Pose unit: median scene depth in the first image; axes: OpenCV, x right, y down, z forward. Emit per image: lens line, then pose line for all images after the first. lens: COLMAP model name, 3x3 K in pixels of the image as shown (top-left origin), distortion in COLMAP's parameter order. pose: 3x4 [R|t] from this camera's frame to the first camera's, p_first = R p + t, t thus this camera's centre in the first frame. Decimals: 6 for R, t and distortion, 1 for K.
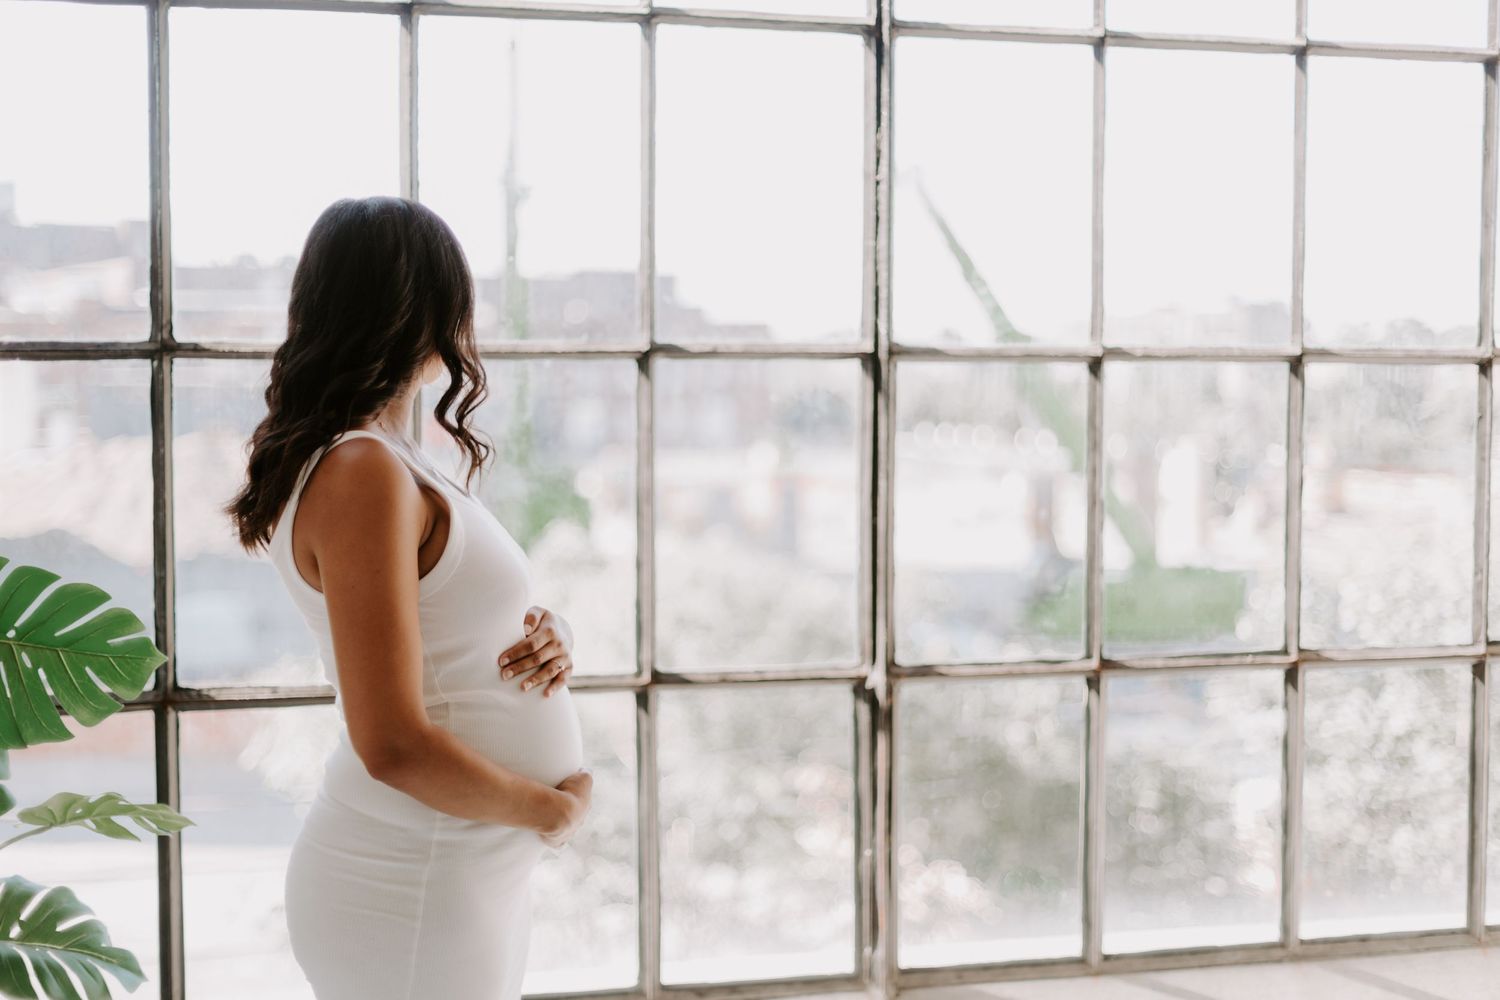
lens RADIAL K [[2152.8, 0, 750.0], [0, 2152.8, 500.0], [0, 0, 1]] dist [-0.013532, -0.065171]
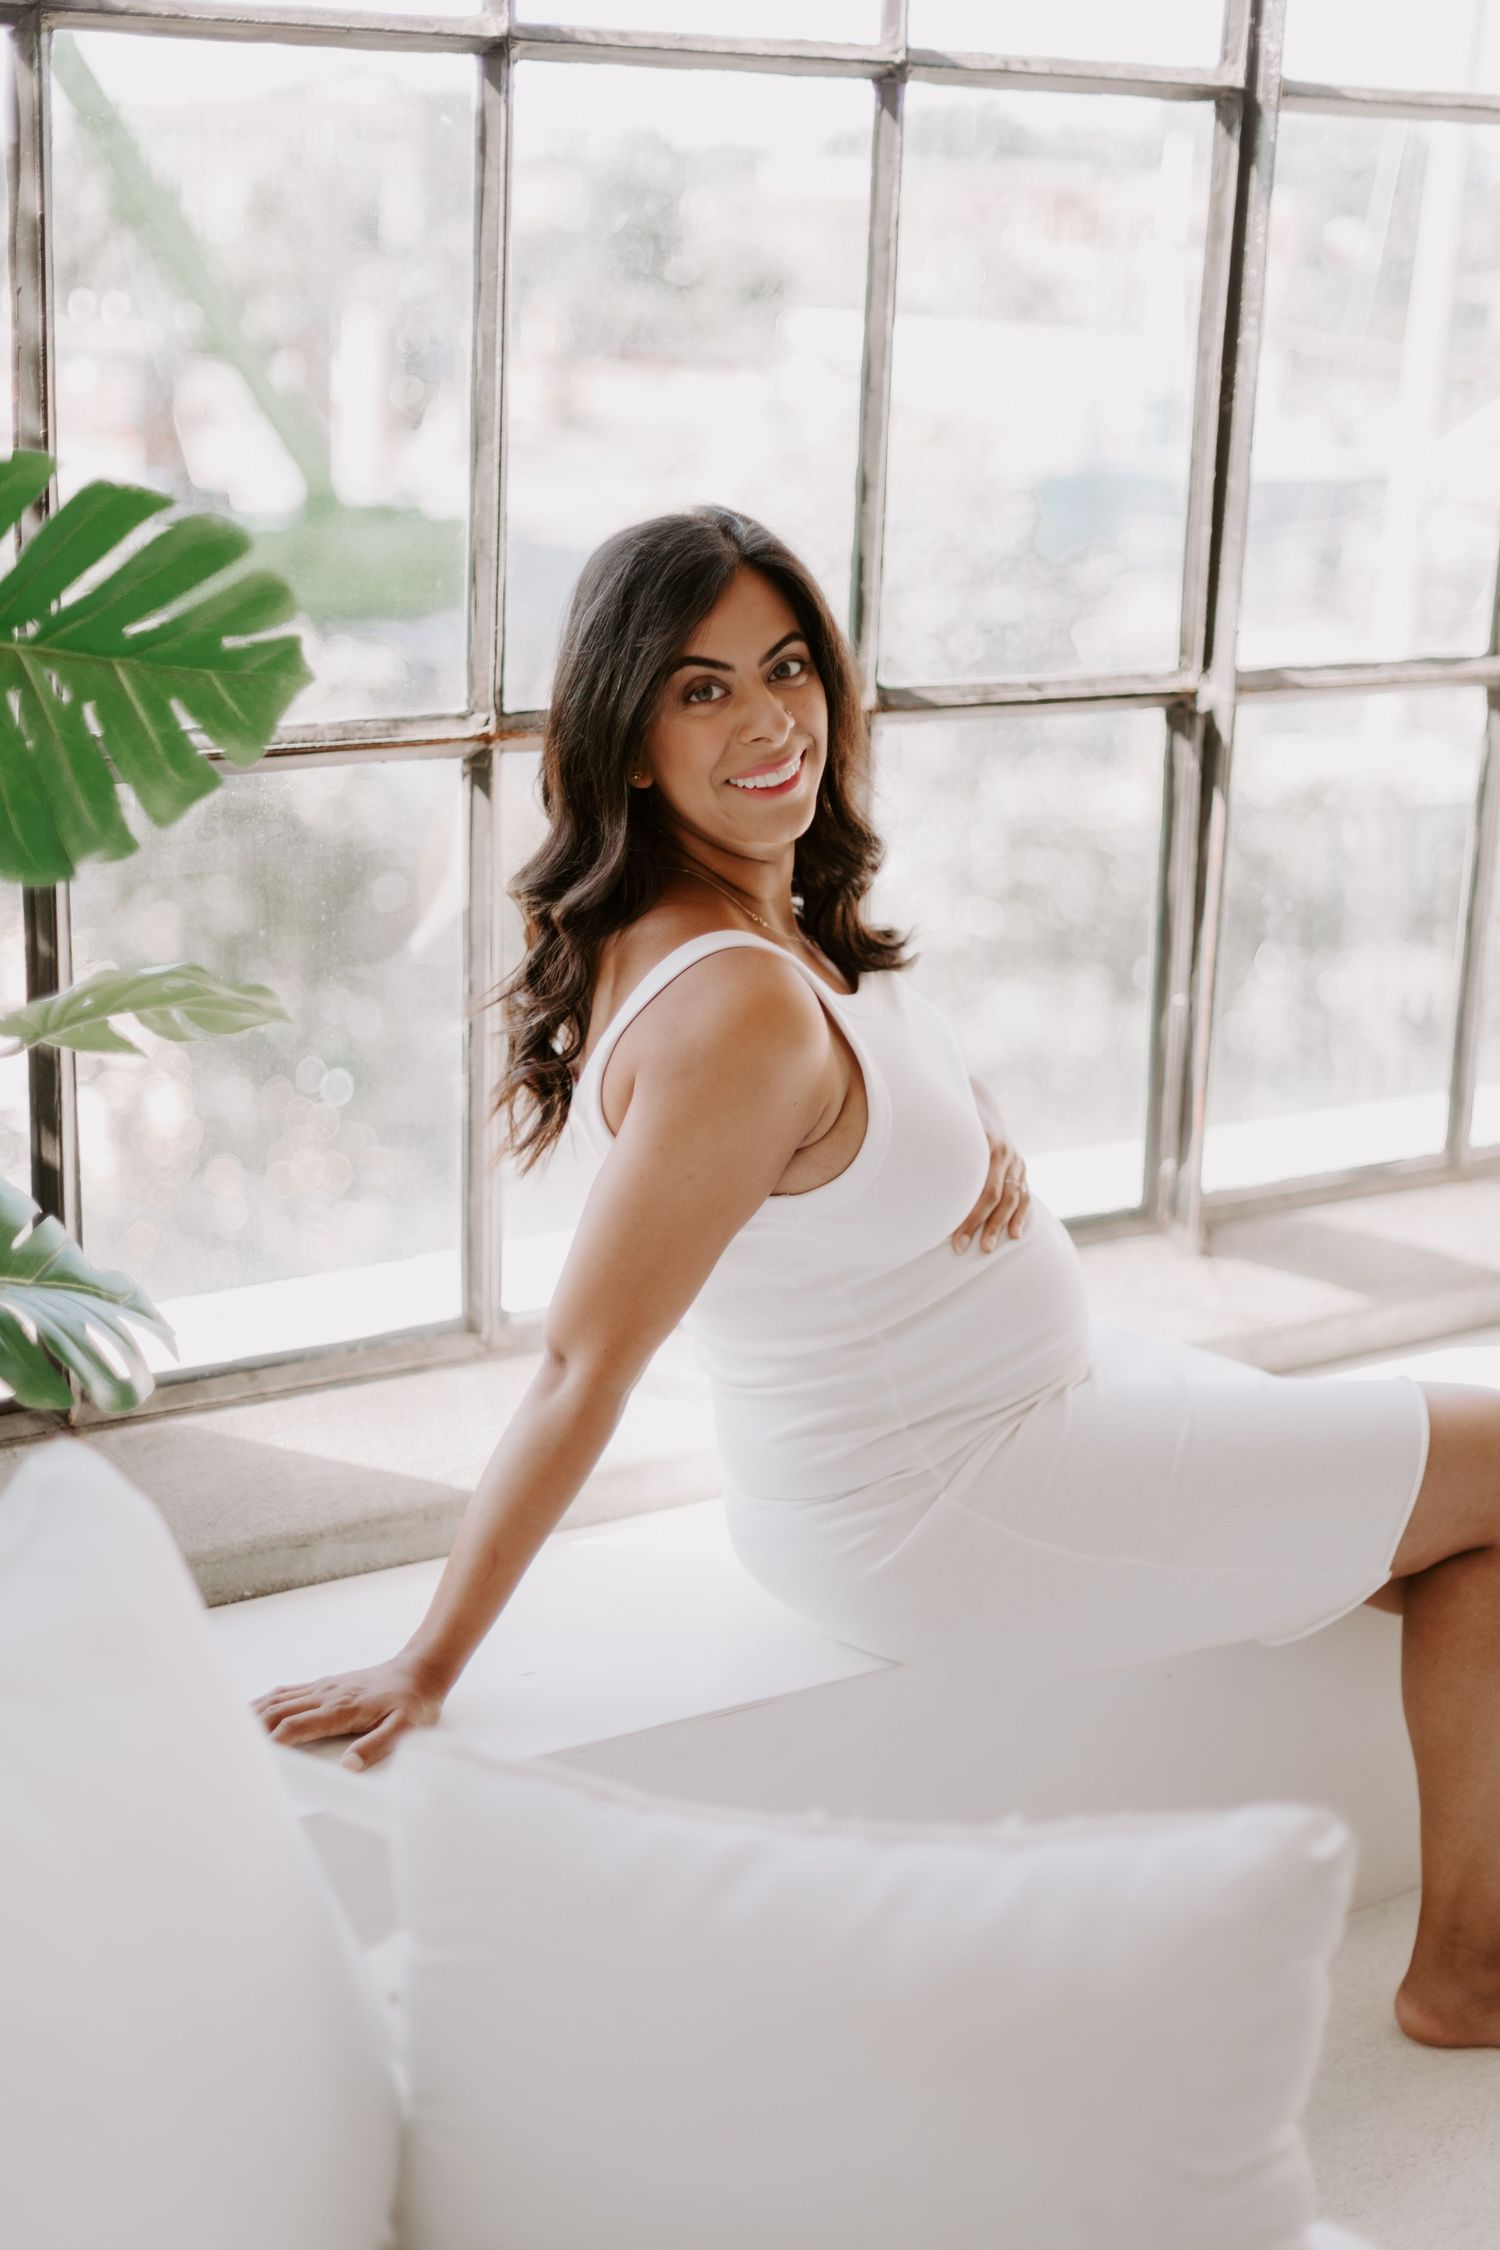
lens RADIAL K [[3229.2, 0, 750.0], [0, 3229.2, 1125.0], [0, 0, 1]] dist [-0.013532, -0.065171]
pose [[0.958156, -0.048611, 0.282089, -0.301548], [-0.015035, 0.975567, 0.219185, 0.009639], [-0.285852, -0.214255, 0.934015, 0.223666]]
